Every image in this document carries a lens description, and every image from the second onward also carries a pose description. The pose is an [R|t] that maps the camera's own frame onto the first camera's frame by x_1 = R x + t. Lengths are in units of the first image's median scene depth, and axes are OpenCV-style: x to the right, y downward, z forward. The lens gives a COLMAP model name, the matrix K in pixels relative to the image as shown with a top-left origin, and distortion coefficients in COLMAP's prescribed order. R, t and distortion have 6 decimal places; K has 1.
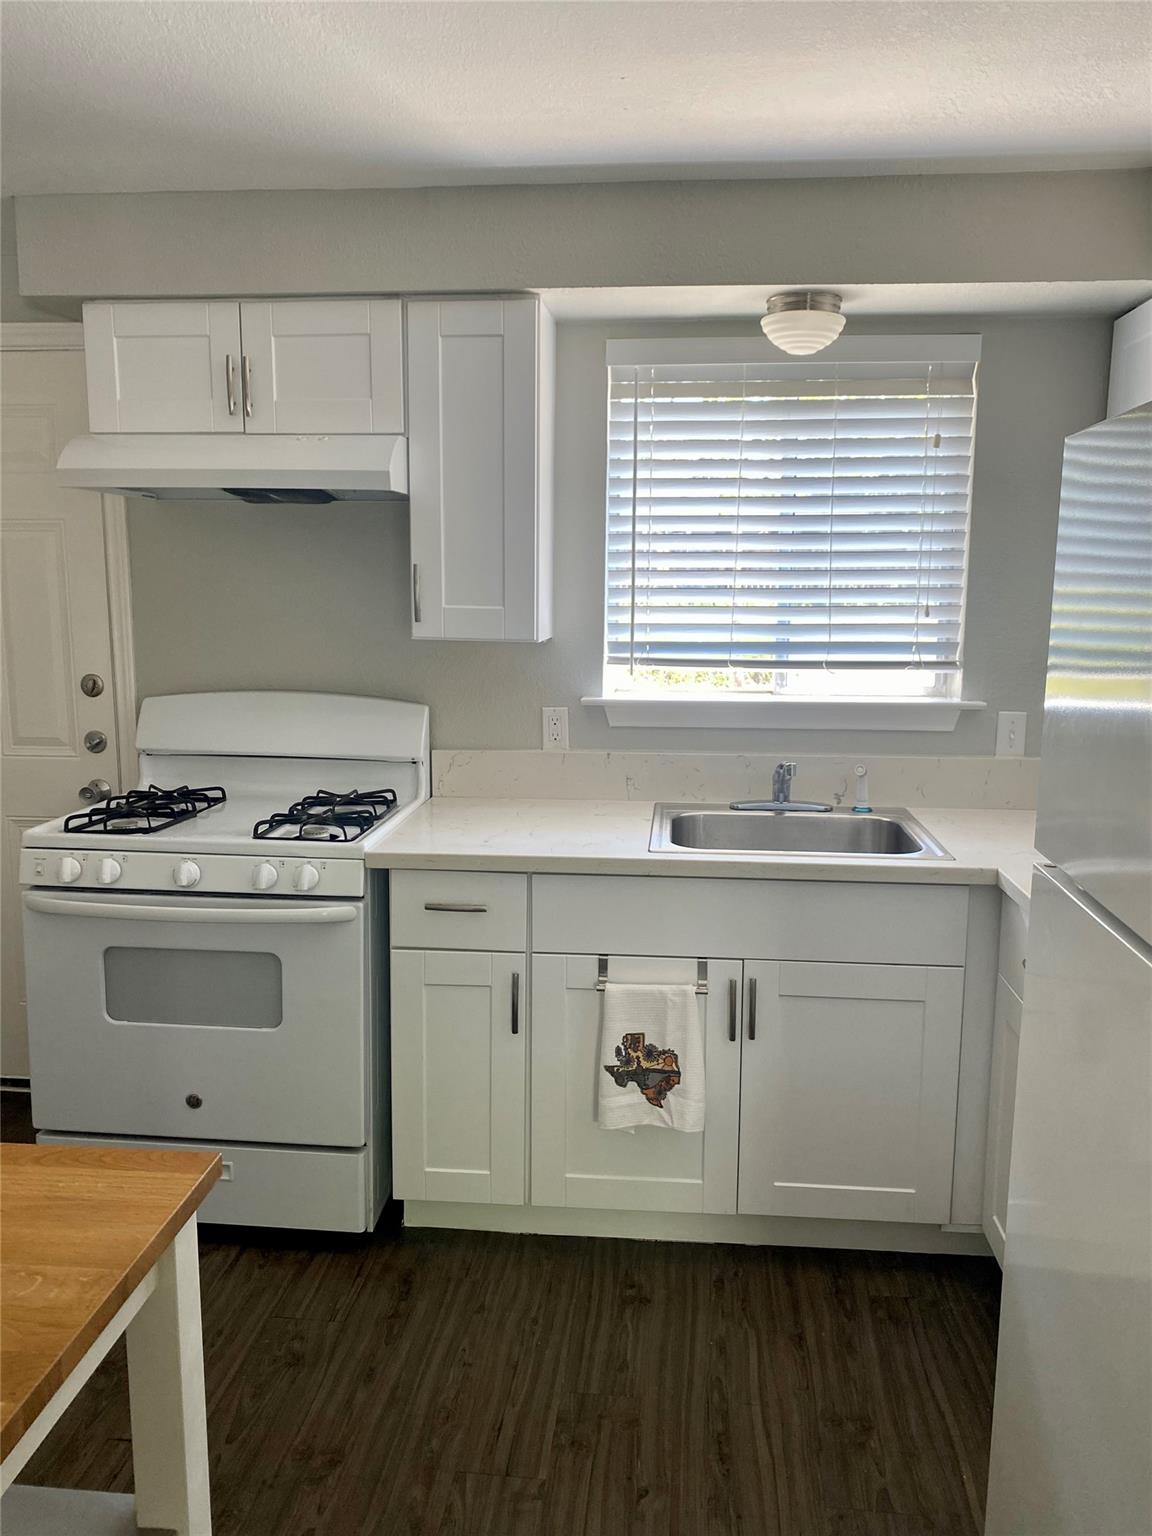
lens RADIAL K [[1159.9, 0, 573.2], [0, 1159.9, 764.7], [0, 0, 1]] dist [0.037070, -0.023977]
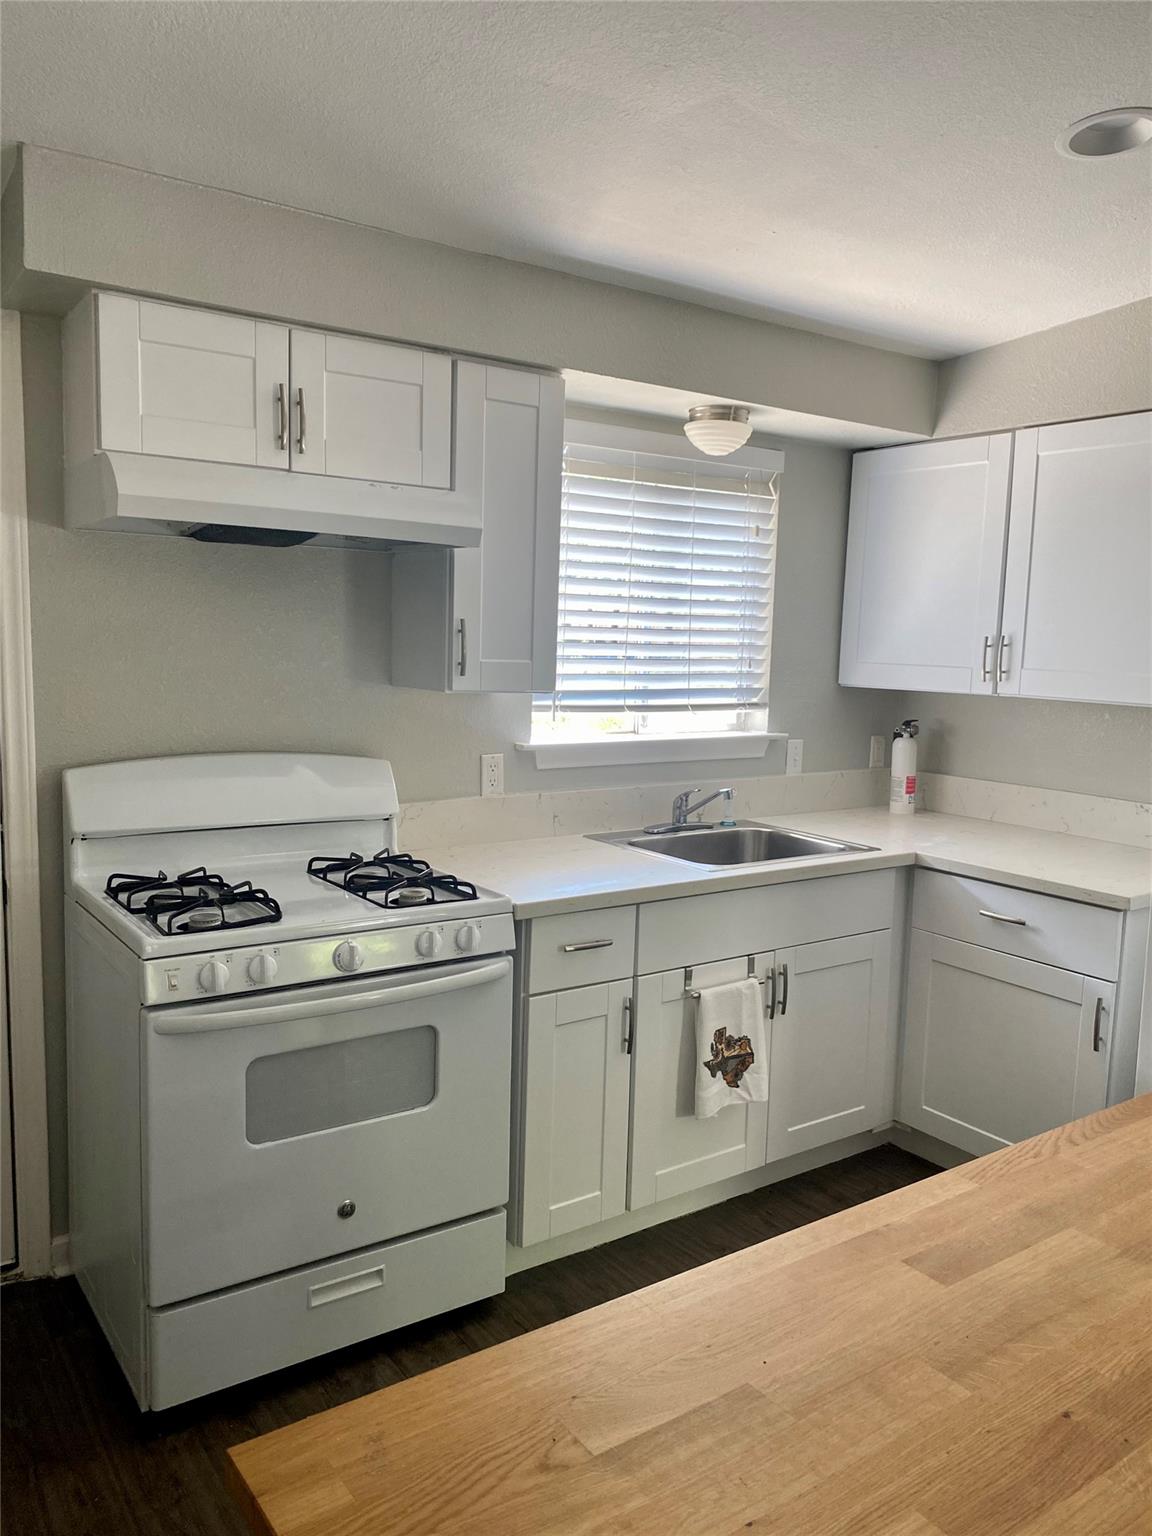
lens RADIAL K [[1159.9, 0, 568.5], [0, 1159.9, 776.1], [0, 0, 1]] dist [0.037070, -0.023977]
pose [[0.764315, -0.064147, 0.641645, -0.728796], [0.078256, 0.996912, 0.006446, -0.036404], [-0.640077, 0.045286, 0.766975, 0.180360]]
